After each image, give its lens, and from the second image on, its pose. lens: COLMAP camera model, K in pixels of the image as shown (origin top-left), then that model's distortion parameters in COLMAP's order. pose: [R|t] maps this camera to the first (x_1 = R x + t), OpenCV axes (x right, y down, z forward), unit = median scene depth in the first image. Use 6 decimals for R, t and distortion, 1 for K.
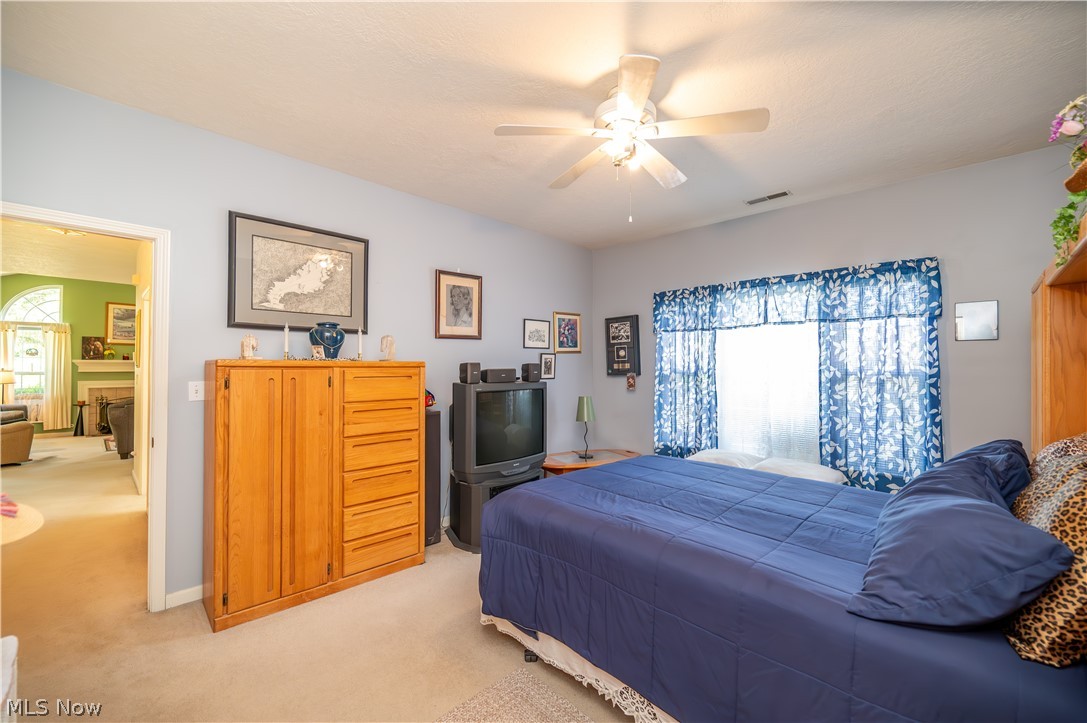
lens RADIAL K [[437.4, 0, 543.5], [0, 437.4, 361.5], [0, 0, 1]] dist [0.000335, 0.000332]
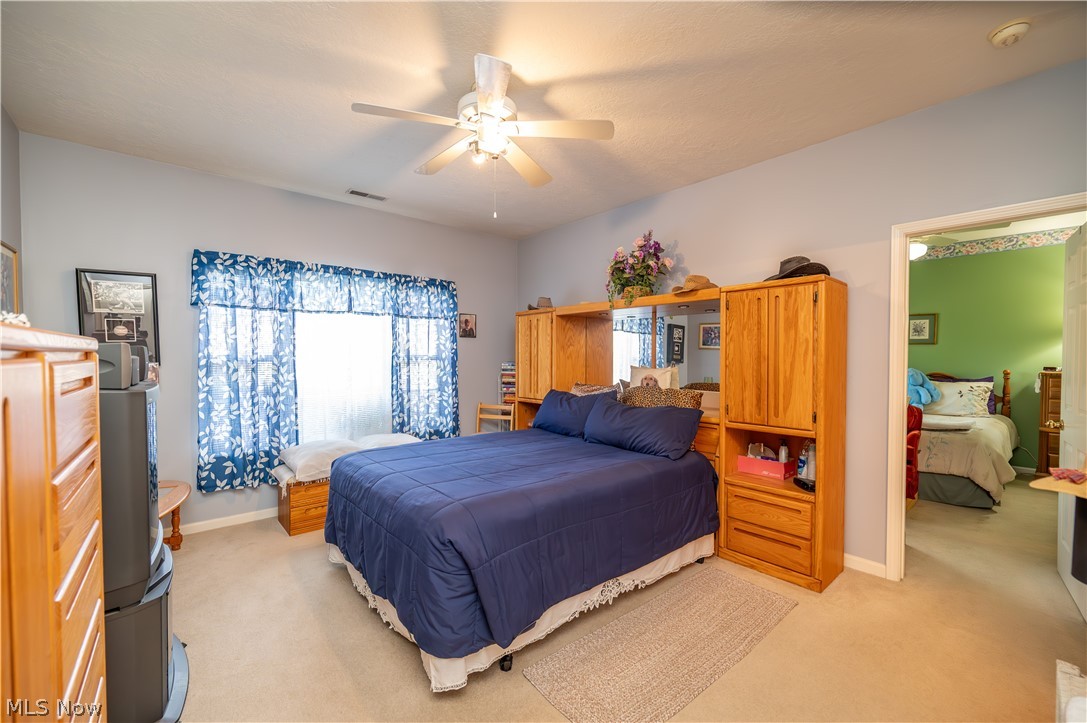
lens RADIAL K [[440.7, 0, 536.2], [0, 440.7, 365.3], [0, 0, 1]] dist [0.001218, 0.000041]
pose [[0.088949, -0.026032, 0.995696, -0.565582], [-0.013290, 0.999538, 0.027320, 0.006772], [-0.995948, -0.015662, 0.088562, 0.517889]]
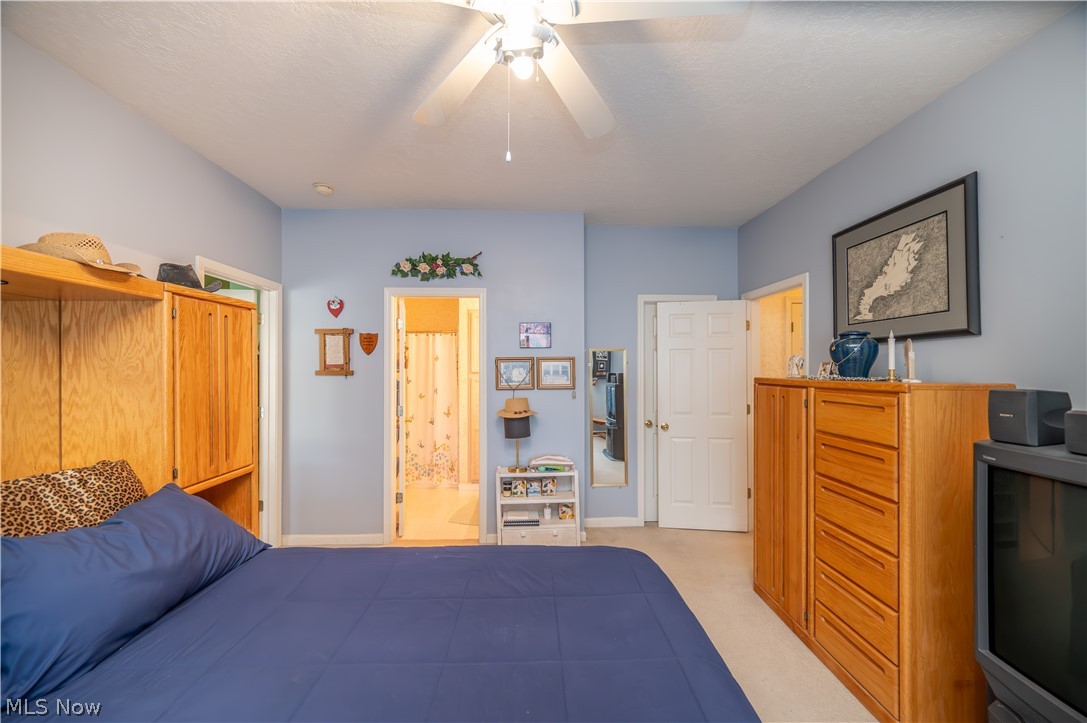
lens RADIAL K [[437.4, 0, 543.5], [0, 437.4, 361.5], [0, 0, 1]] dist [0.000335, 0.000332]
pose [[-0.685059, -0.014537, -0.728342, 0.400340], [0.004310, 0.999702, -0.024007, -0.015035], [0.728475, -0.019586, -0.684793, 0.943458]]
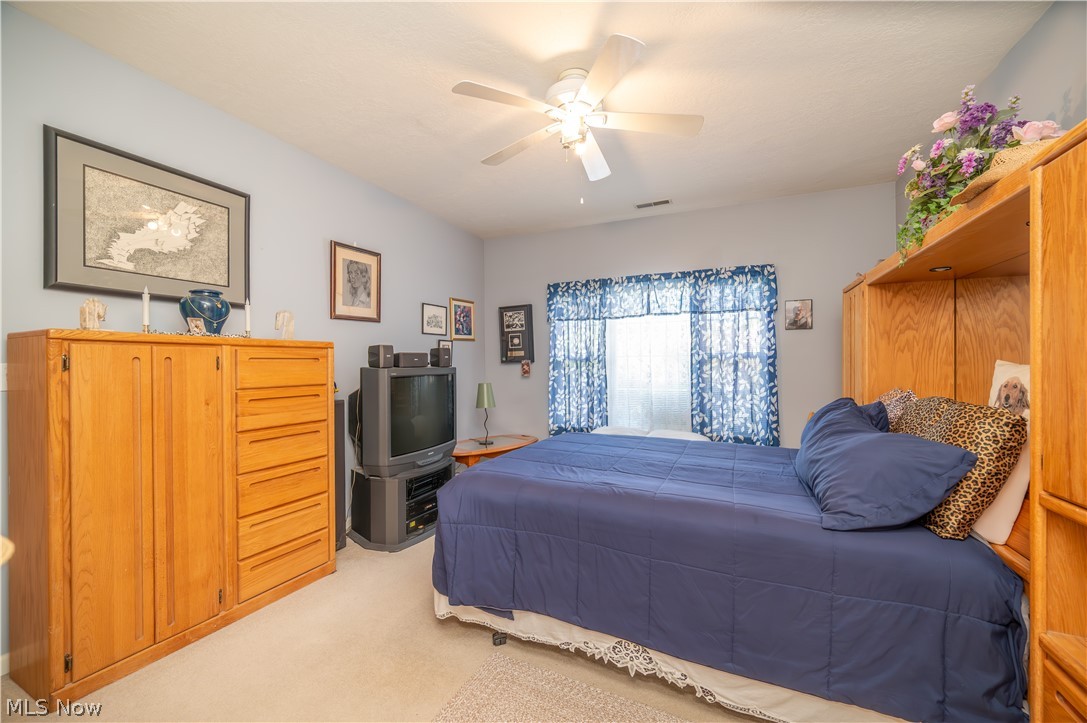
lens RADIAL K [[425.2, 0, 542.8], [0, 425.2, 363.0], [0, 0, 1]] dist [-0.000237, -0.000149]
pose [[0.938830, -0.007830, 0.344292, -0.154617], [0.004043, 0.999923, 0.011715, 0.030343], [-0.344358, -0.009607, 0.938789, 0.052655]]
